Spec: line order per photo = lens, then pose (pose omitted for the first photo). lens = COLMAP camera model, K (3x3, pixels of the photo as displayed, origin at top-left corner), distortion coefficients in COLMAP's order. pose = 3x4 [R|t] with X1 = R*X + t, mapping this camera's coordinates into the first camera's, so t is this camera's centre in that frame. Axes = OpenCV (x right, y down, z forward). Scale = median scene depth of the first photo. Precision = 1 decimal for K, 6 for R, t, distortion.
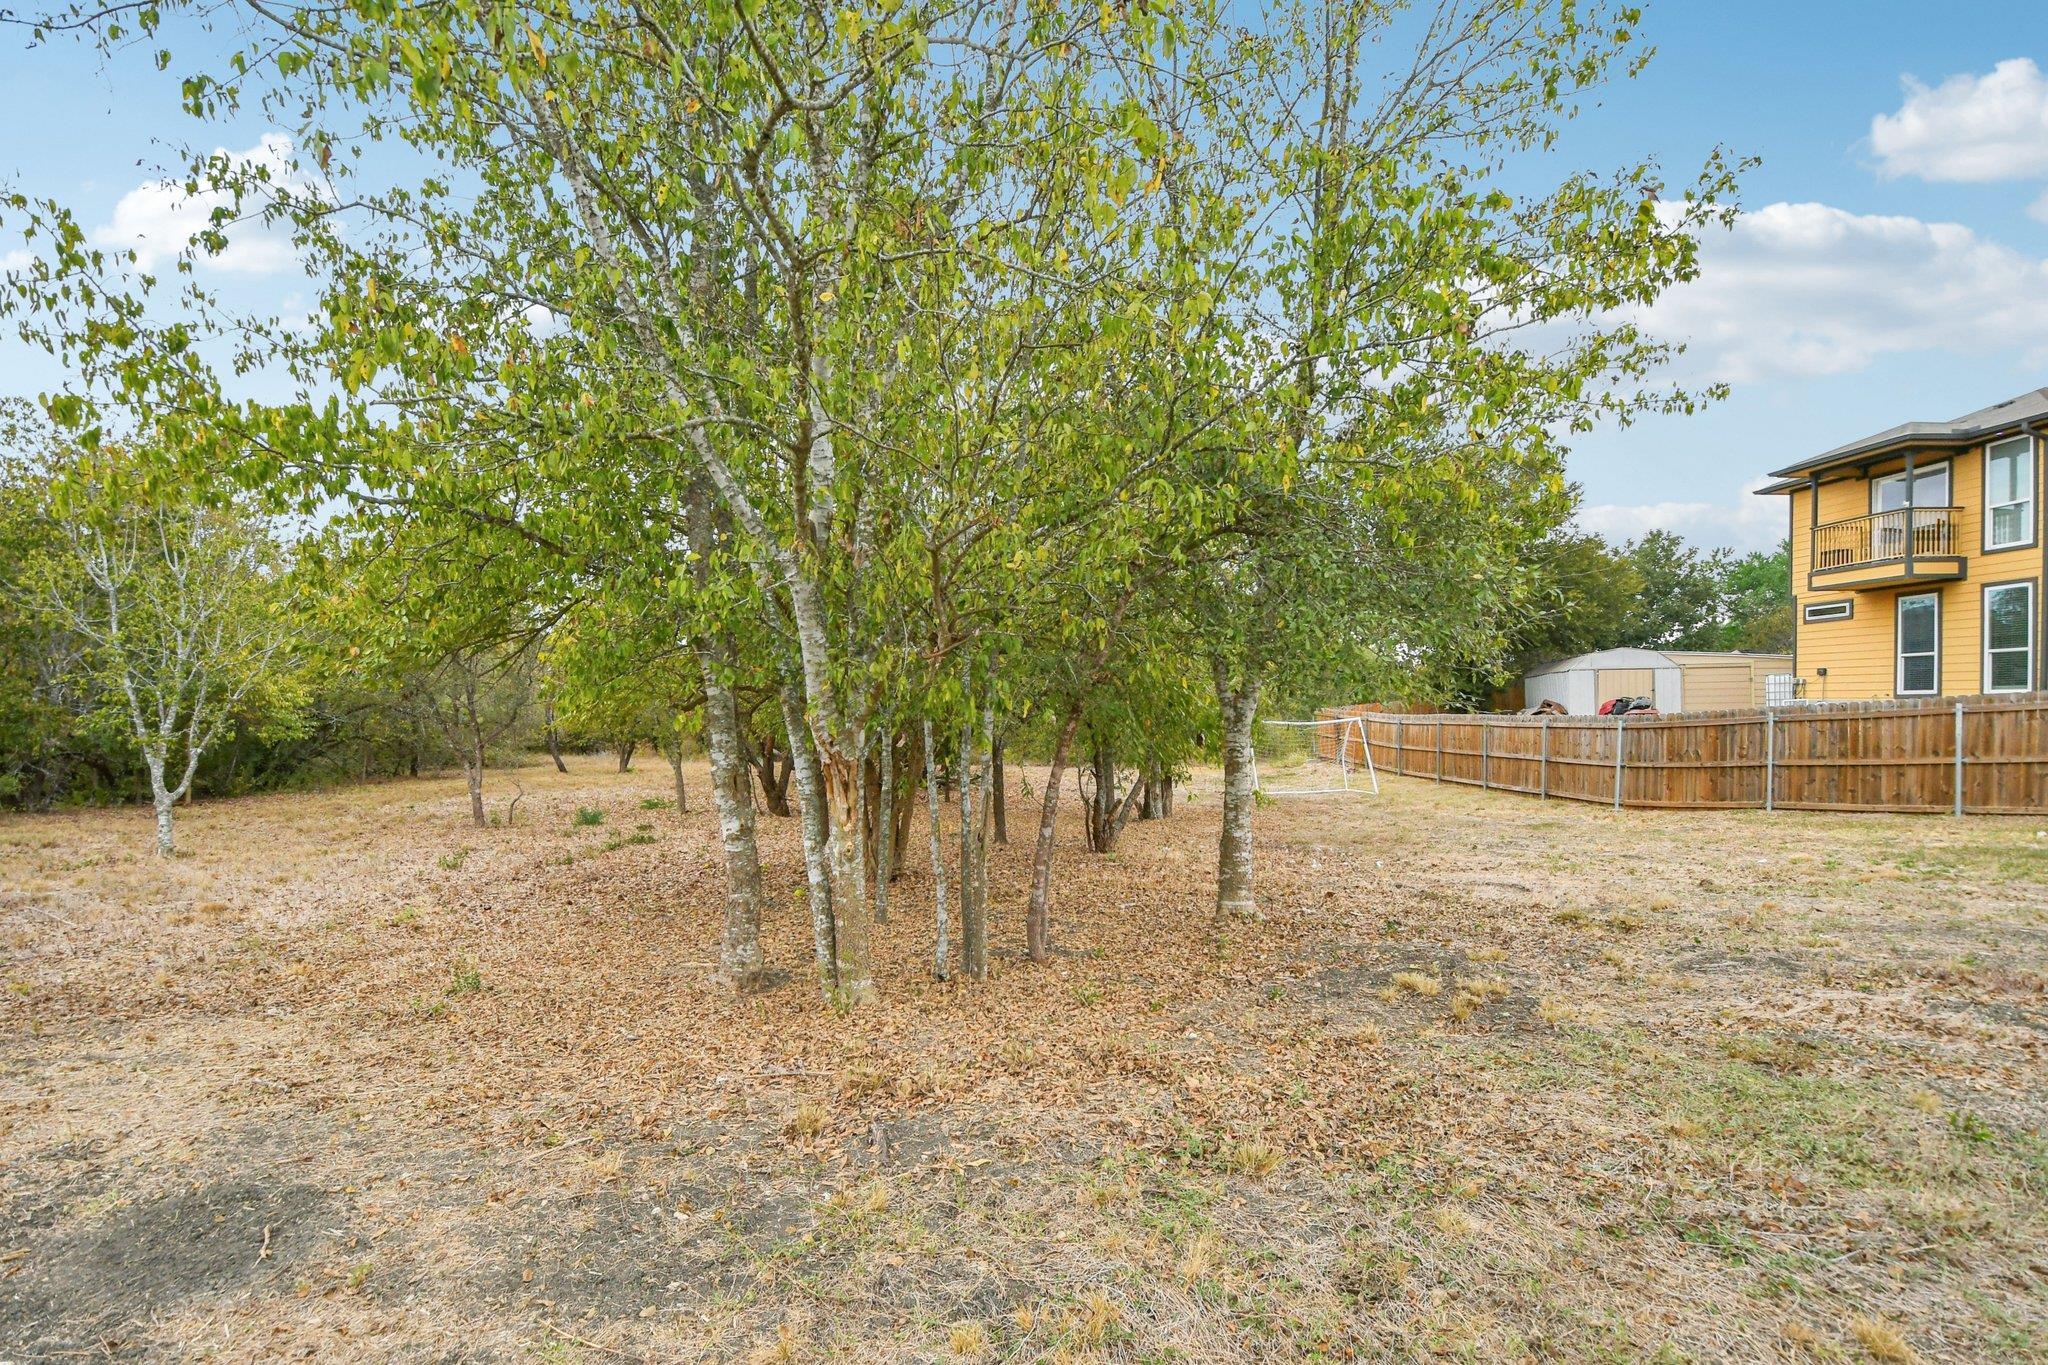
lens RADIAL K [[978.9, 0, 1031.3], [0, 978.9, 714.5], [0, 0, 1]] dist [-0.022143, -0.000224]
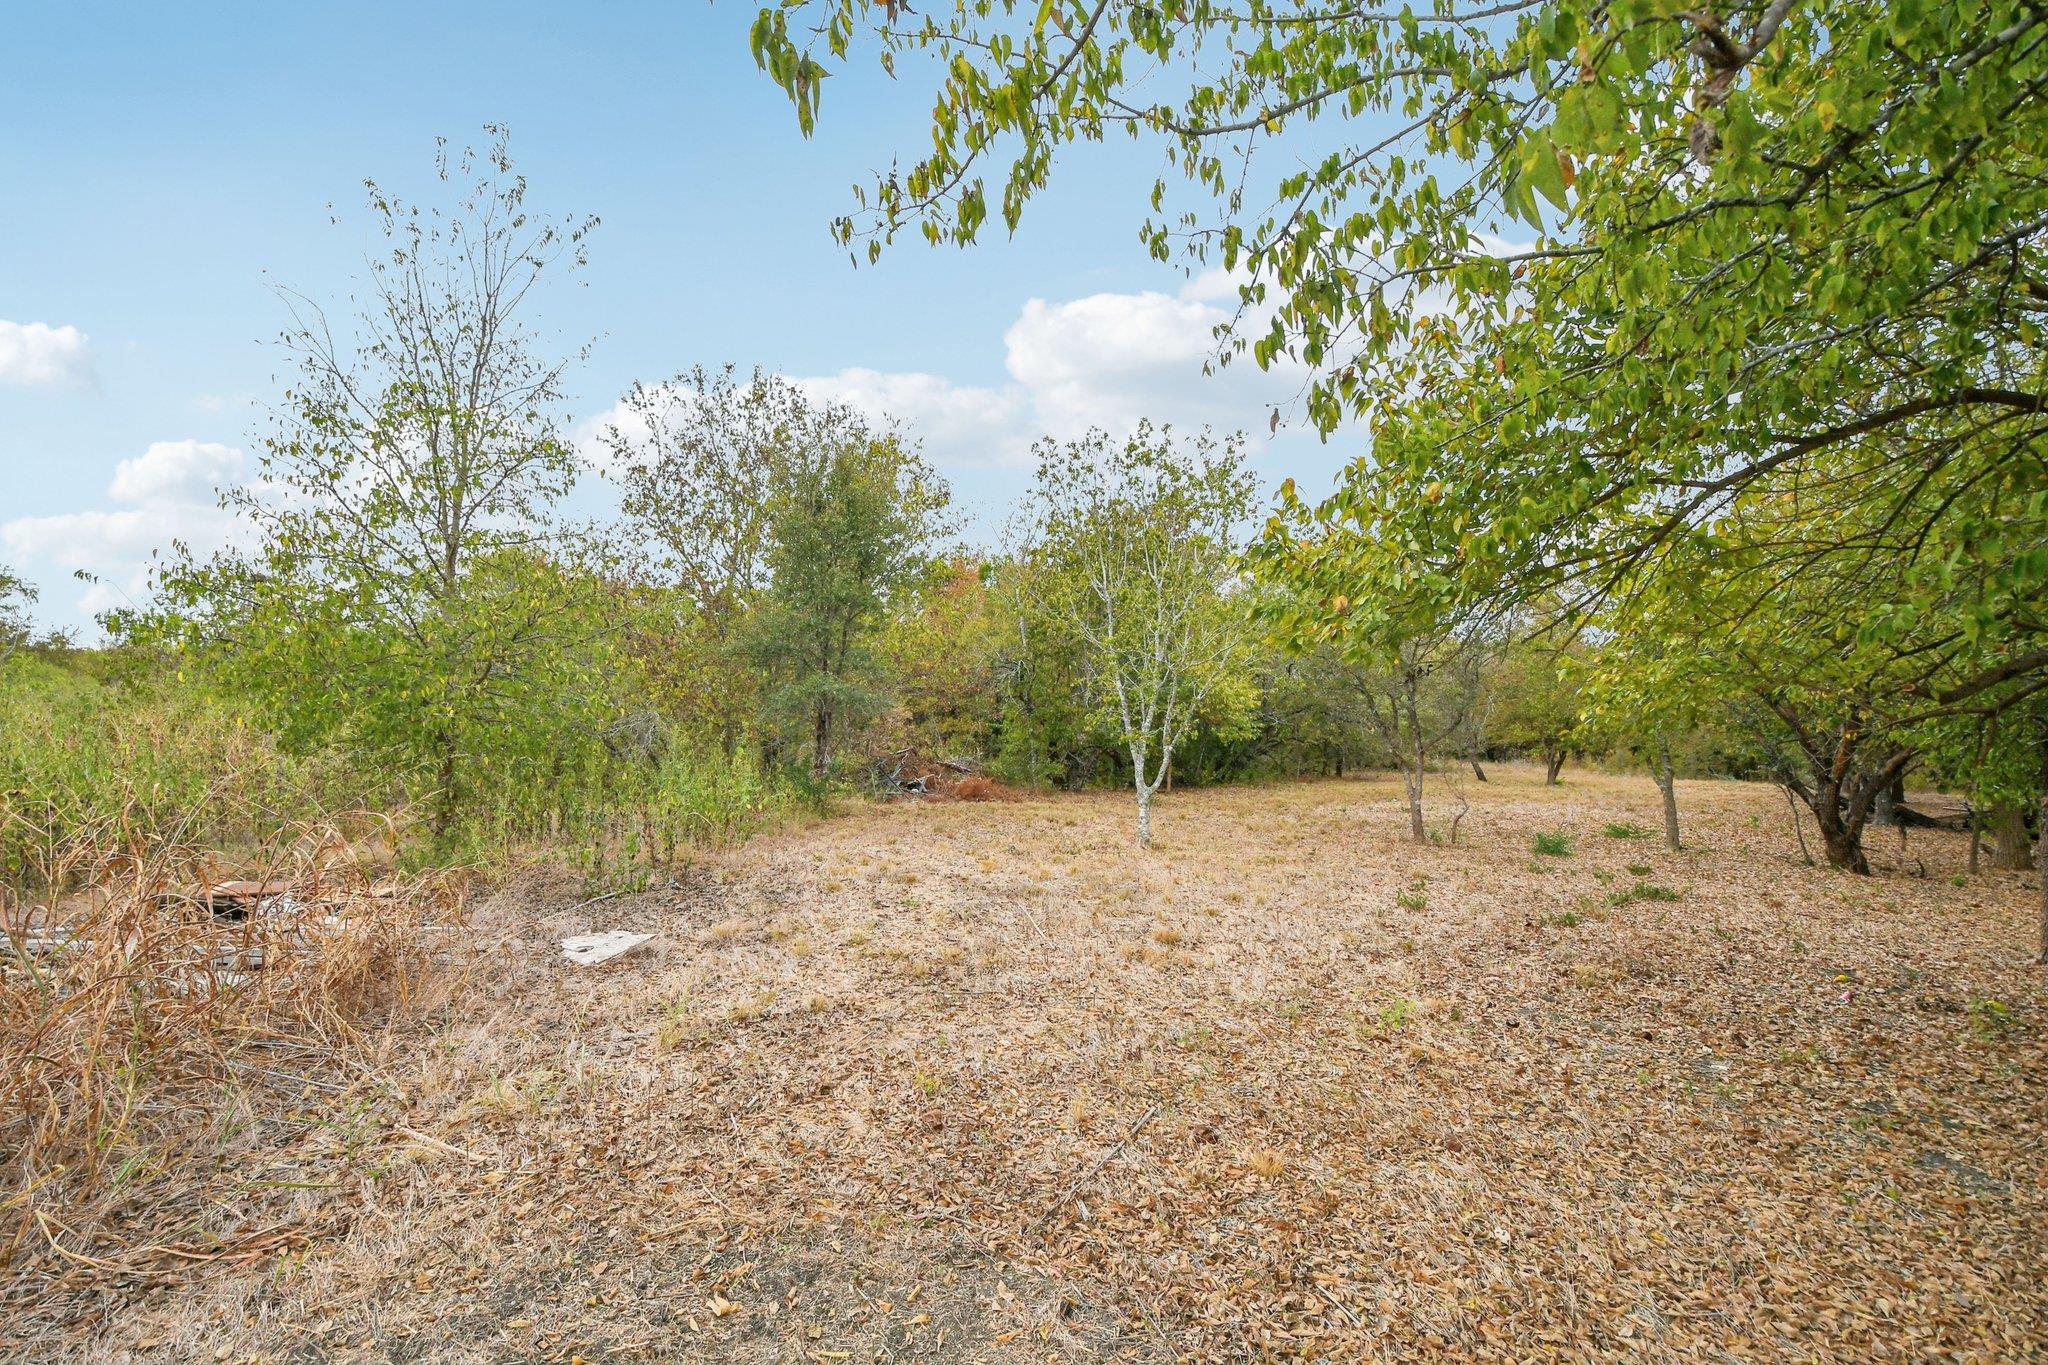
lens RADIAL K [[897.9, 0, 1019.9], [0, 897.9, 719.3], [0, 0, 1]] dist [-0.001901, -0.000612]
pose [[0.625325, 0.007918, -0.780324, -0.190912], [-0.009879, 0.999949, 0.002230, 0.005055], [0.780302, 0.006315, 0.625371, 0.243336]]
